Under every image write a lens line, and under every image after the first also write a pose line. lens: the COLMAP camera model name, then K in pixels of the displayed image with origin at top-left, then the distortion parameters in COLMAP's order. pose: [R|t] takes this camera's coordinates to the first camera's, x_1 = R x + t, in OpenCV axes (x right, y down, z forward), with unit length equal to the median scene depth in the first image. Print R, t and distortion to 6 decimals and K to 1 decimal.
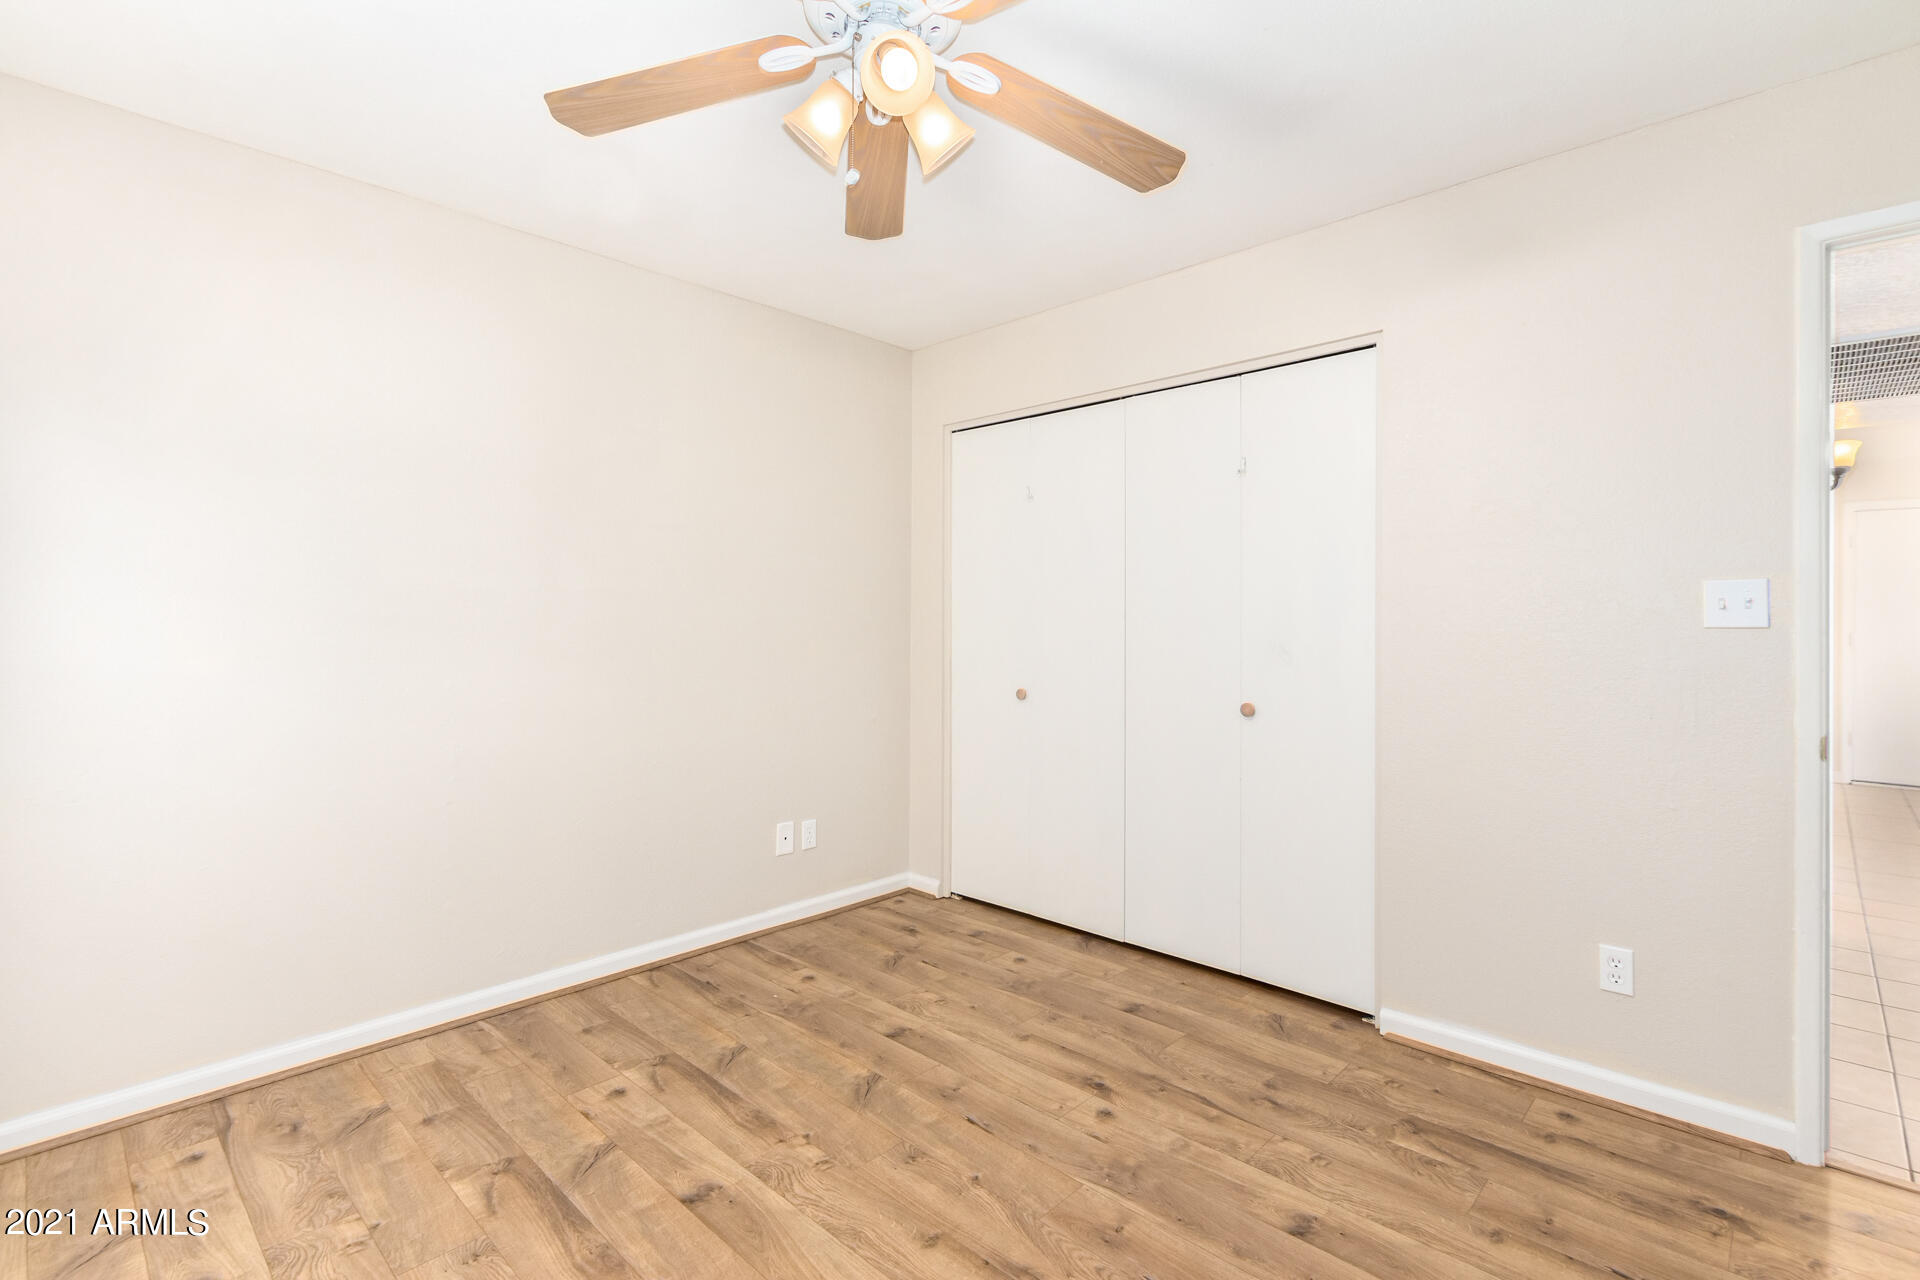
lens RADIAL K [[884.5, 0, 986.9], [0, 884.5, 639.9], [0, 0, 1]] dist [-0.001528, -0.001500]
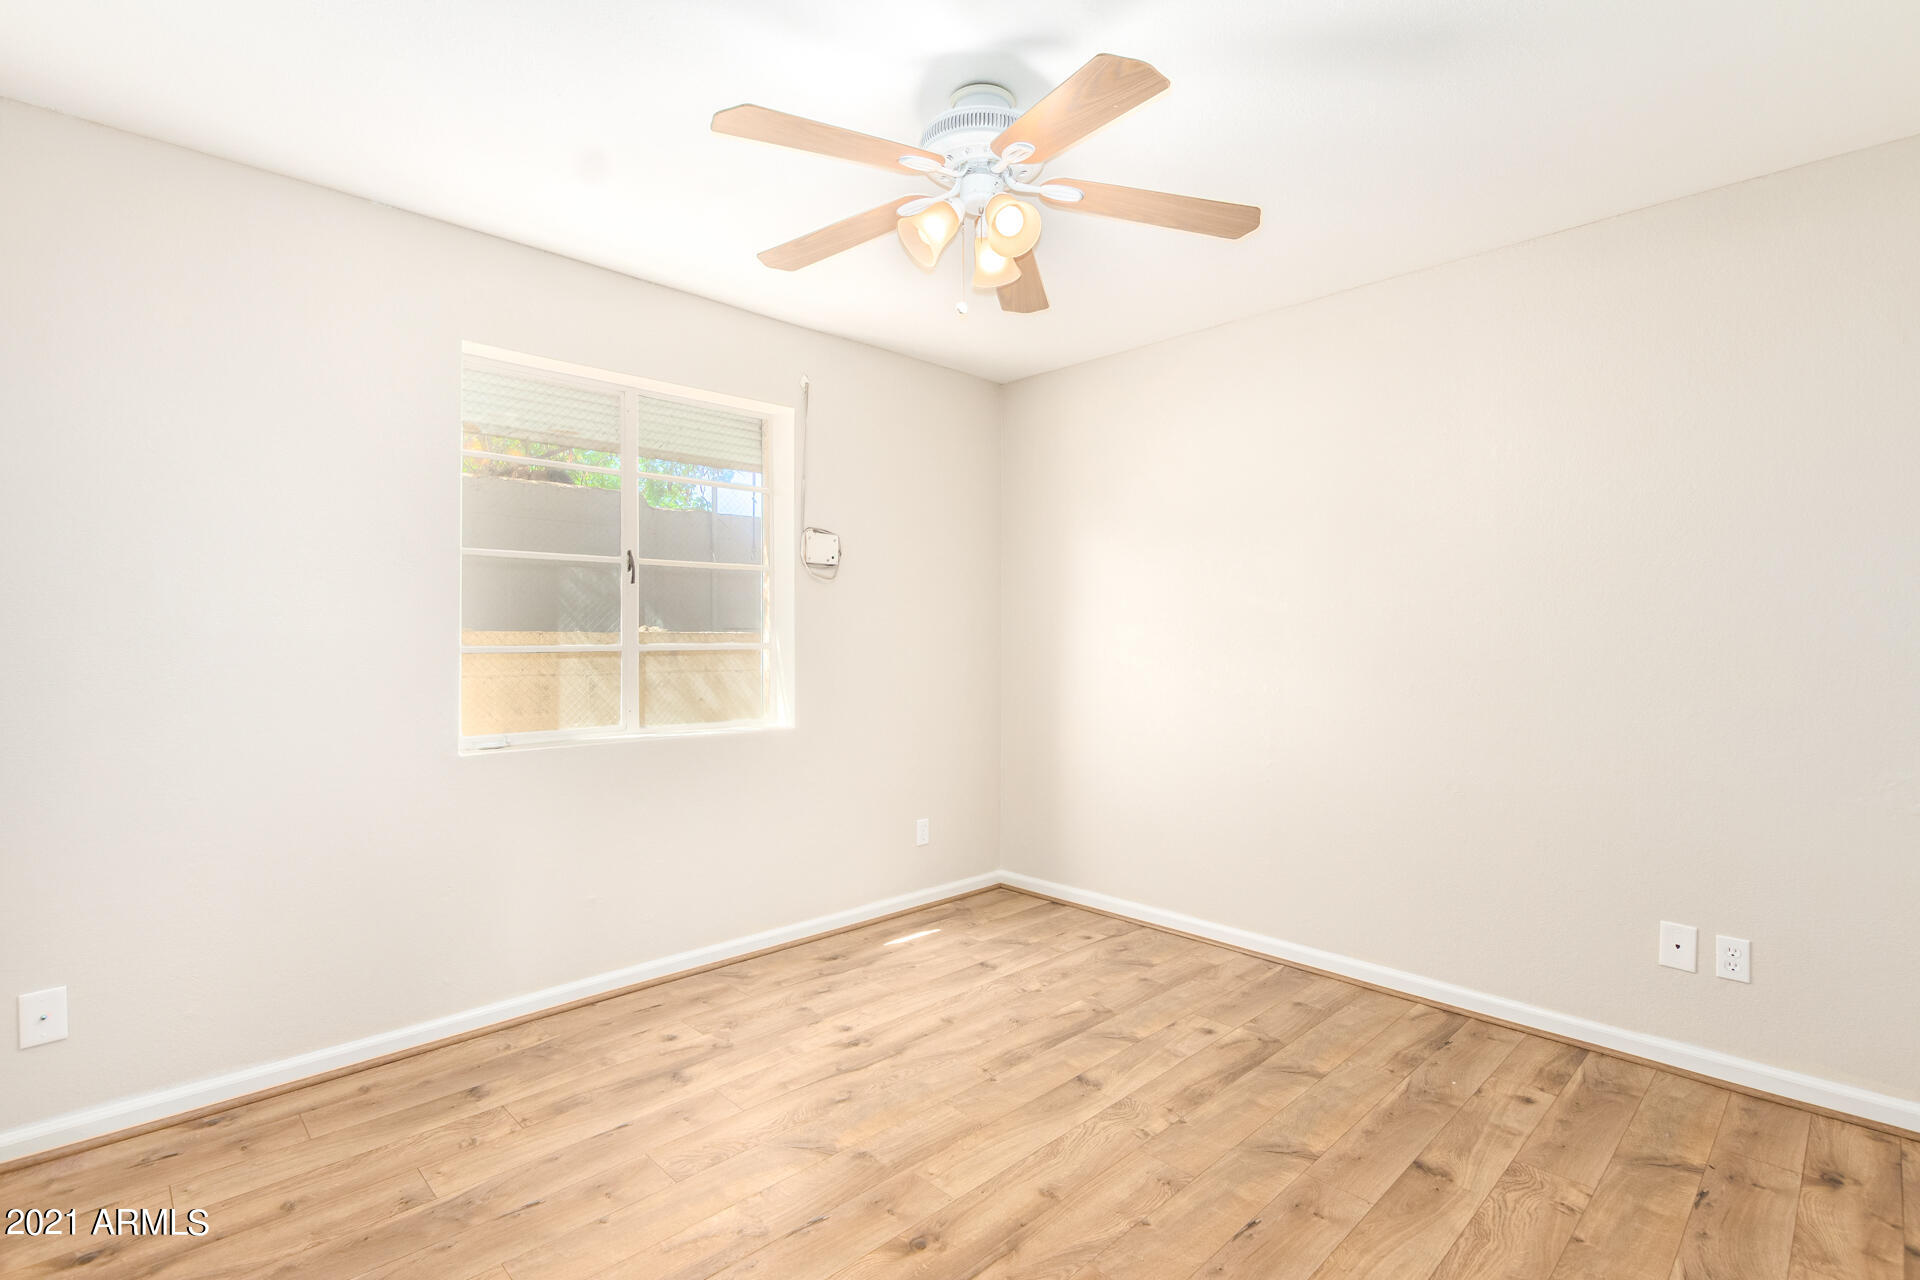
lens RADIAL K [[936.7, 0, 960.0], [0, 936.7, 640.0], [0, 0, 1]] dist [-0.000686, -0.005699]
pose [[-0.073934, 0.003429, -0.997257, 0.766493], [-0.024830, 0.999678, 0.005278, -0.013336], [0.996954, 0.025152, -0.073825, 0.658216]]
